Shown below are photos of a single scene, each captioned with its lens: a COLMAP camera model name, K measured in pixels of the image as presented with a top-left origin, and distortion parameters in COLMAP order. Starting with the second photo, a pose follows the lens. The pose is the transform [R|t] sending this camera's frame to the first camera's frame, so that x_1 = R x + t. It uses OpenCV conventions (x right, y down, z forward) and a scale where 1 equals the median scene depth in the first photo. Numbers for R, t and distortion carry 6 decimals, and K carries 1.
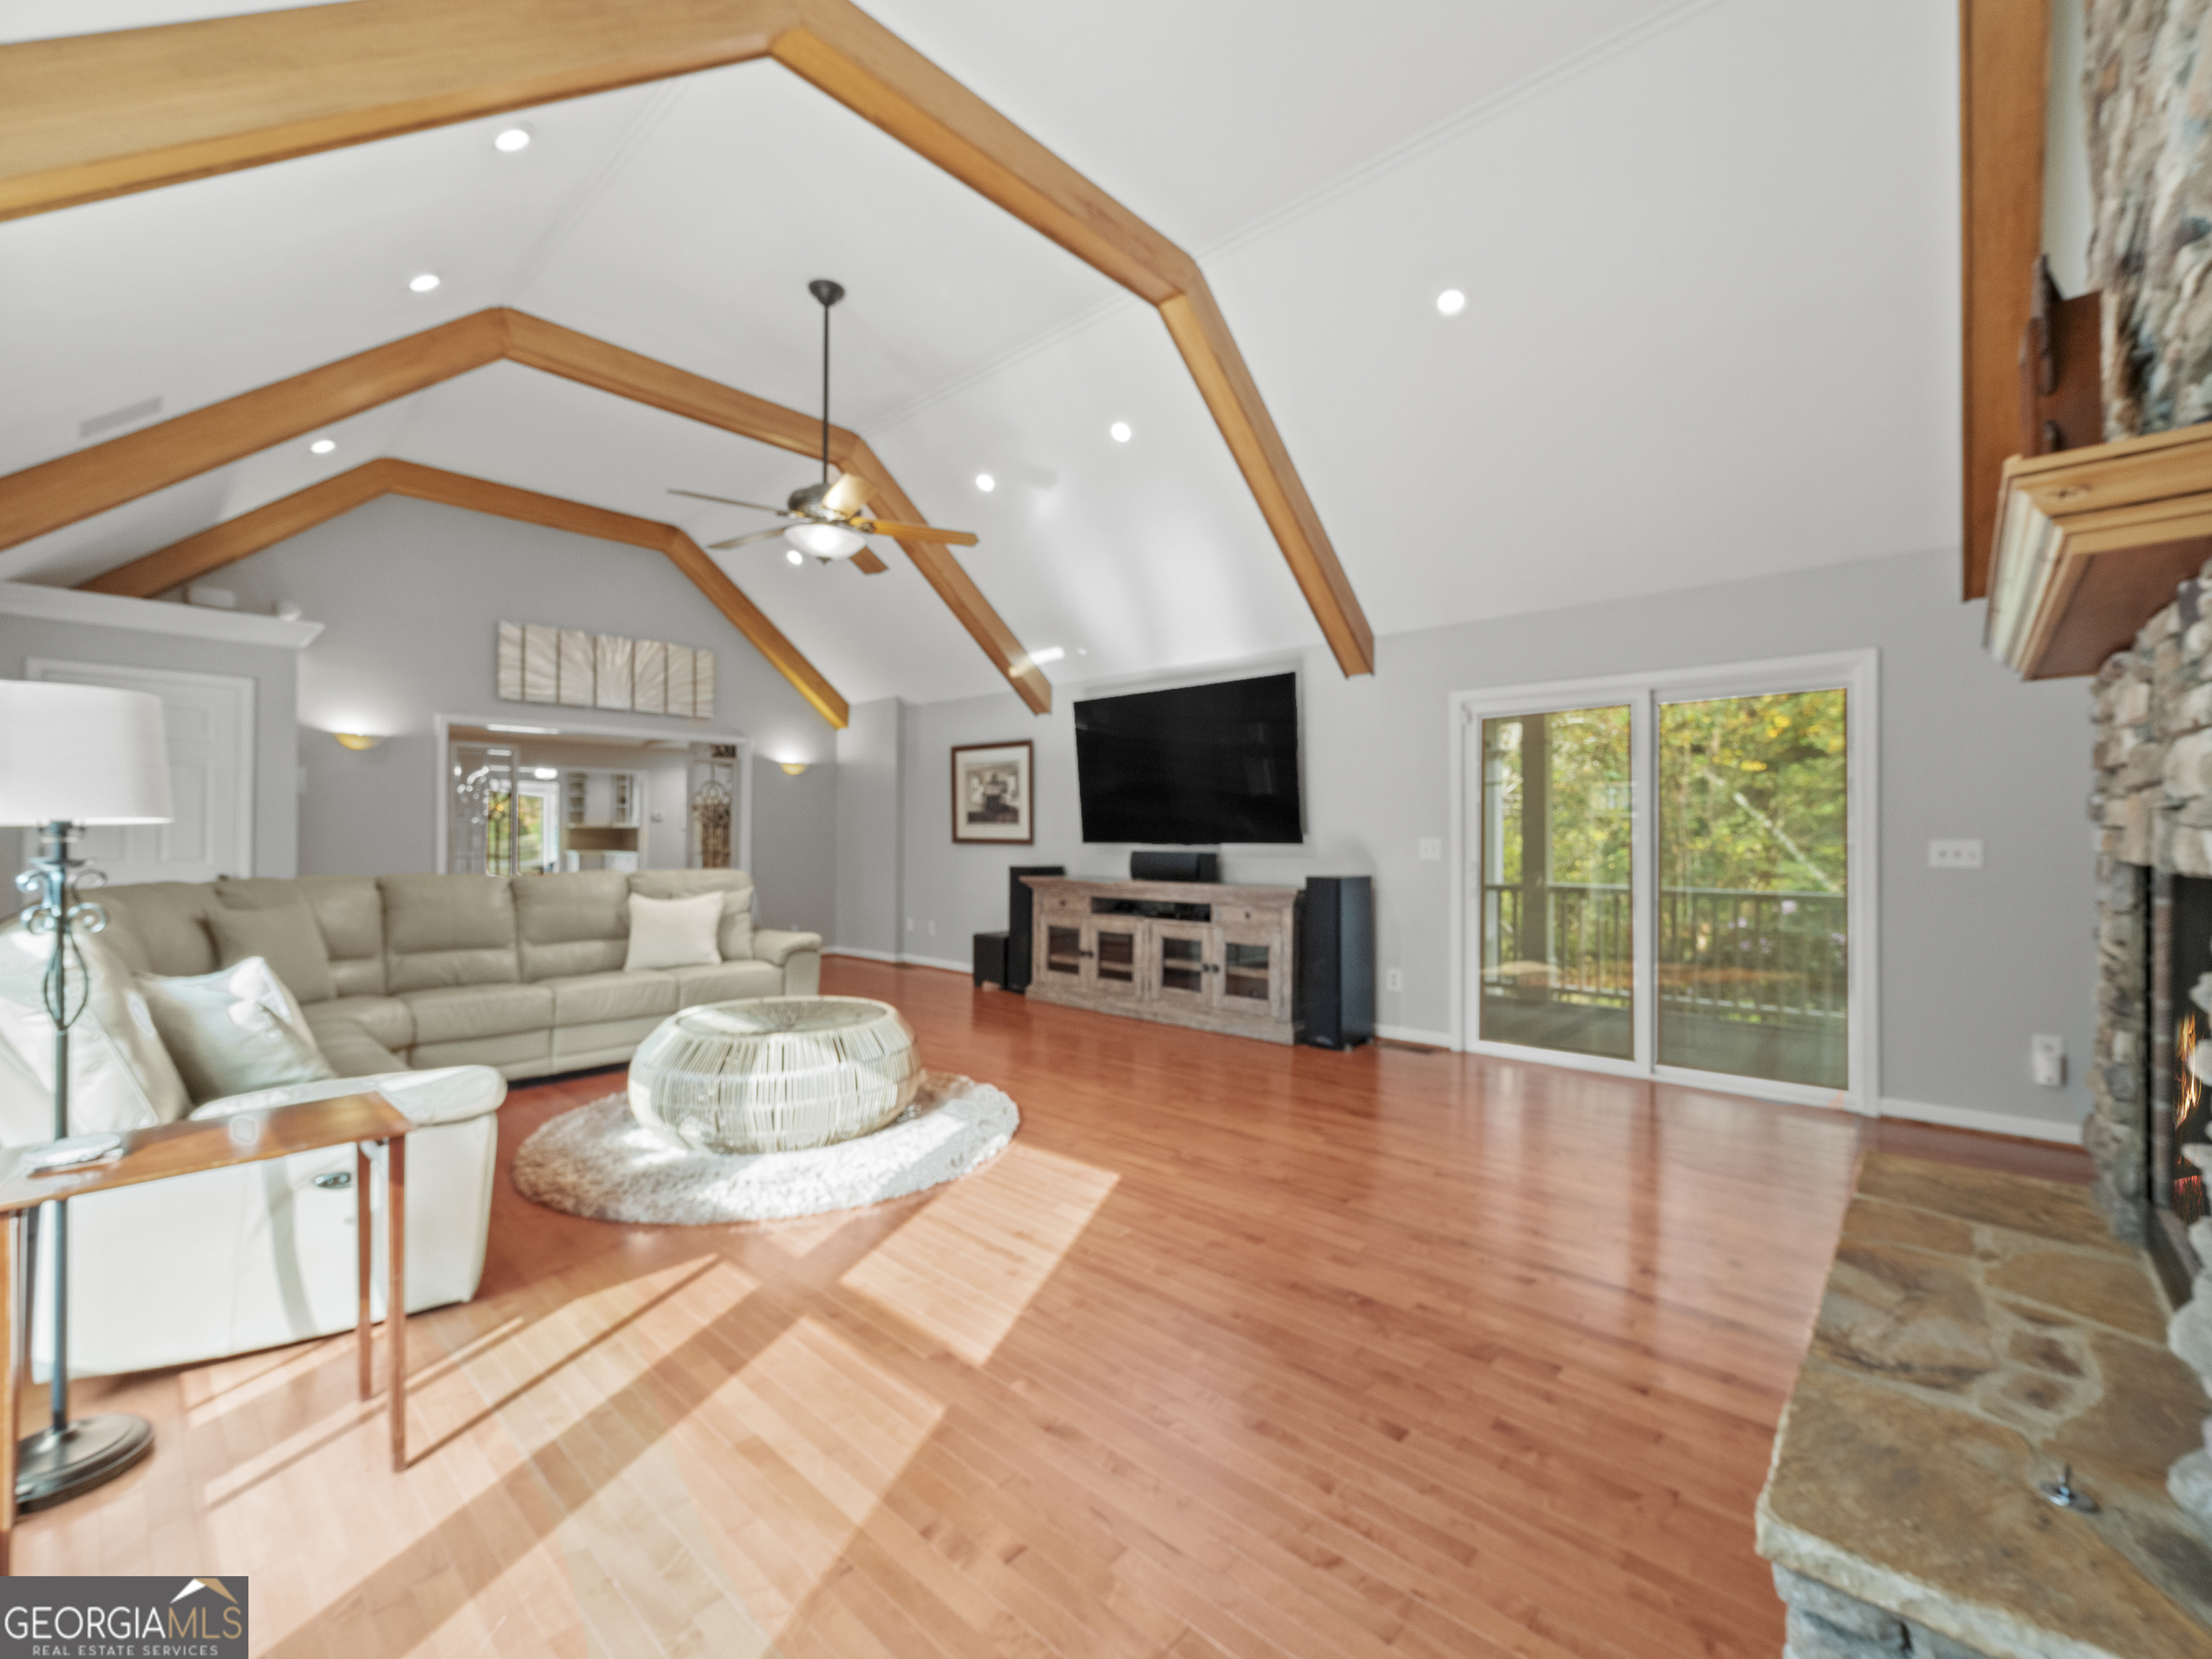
lens RADIAL K [[940.0, 0, 1099.9], [0, 940.0, 828.4], [0, 0, 1]] dist [-0.004249, 0.000883]
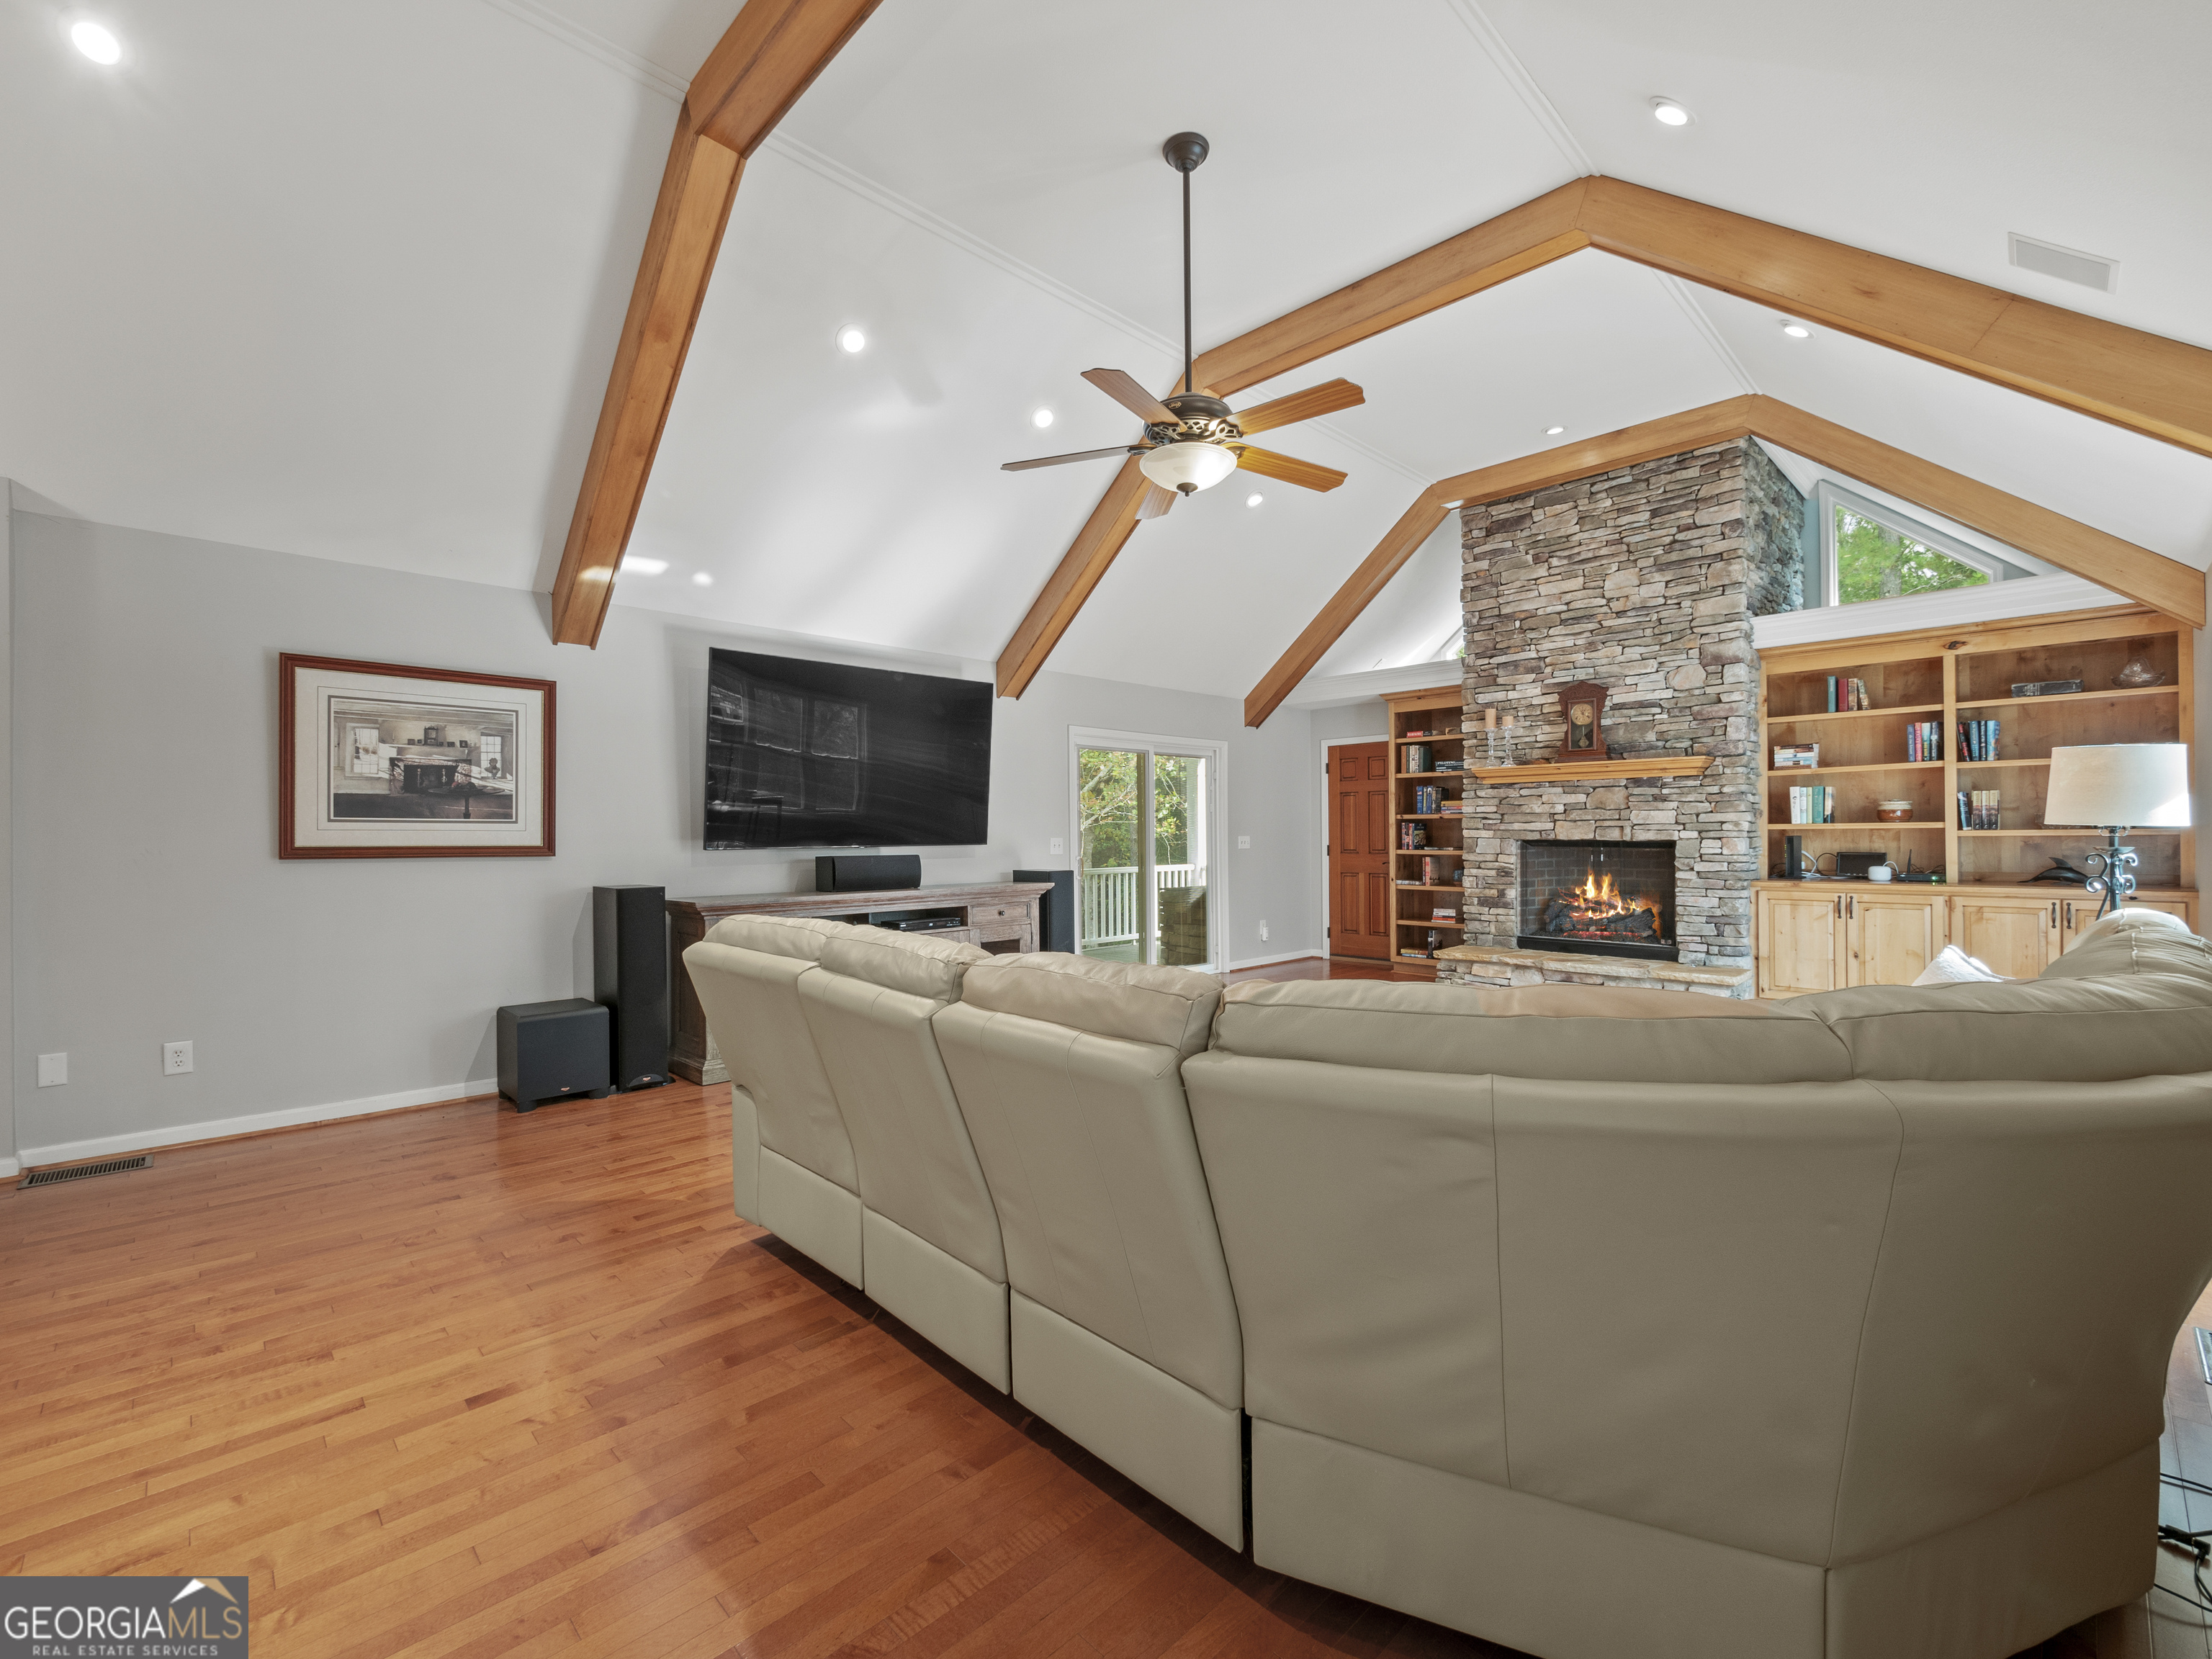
lens RADIAL K [[940.0, 0, 1098.5], [0, 940.0, 830.3], [0, 0, 1]] dist [-0.004249, 0.000883]
pose [[0.066351, -0.000909, 0.997796, -0.726635], [-0.003361, 0.999994, 0.001135, -0.000423], [-0.997791, -0.003429, 0.066348, 0.682907]]
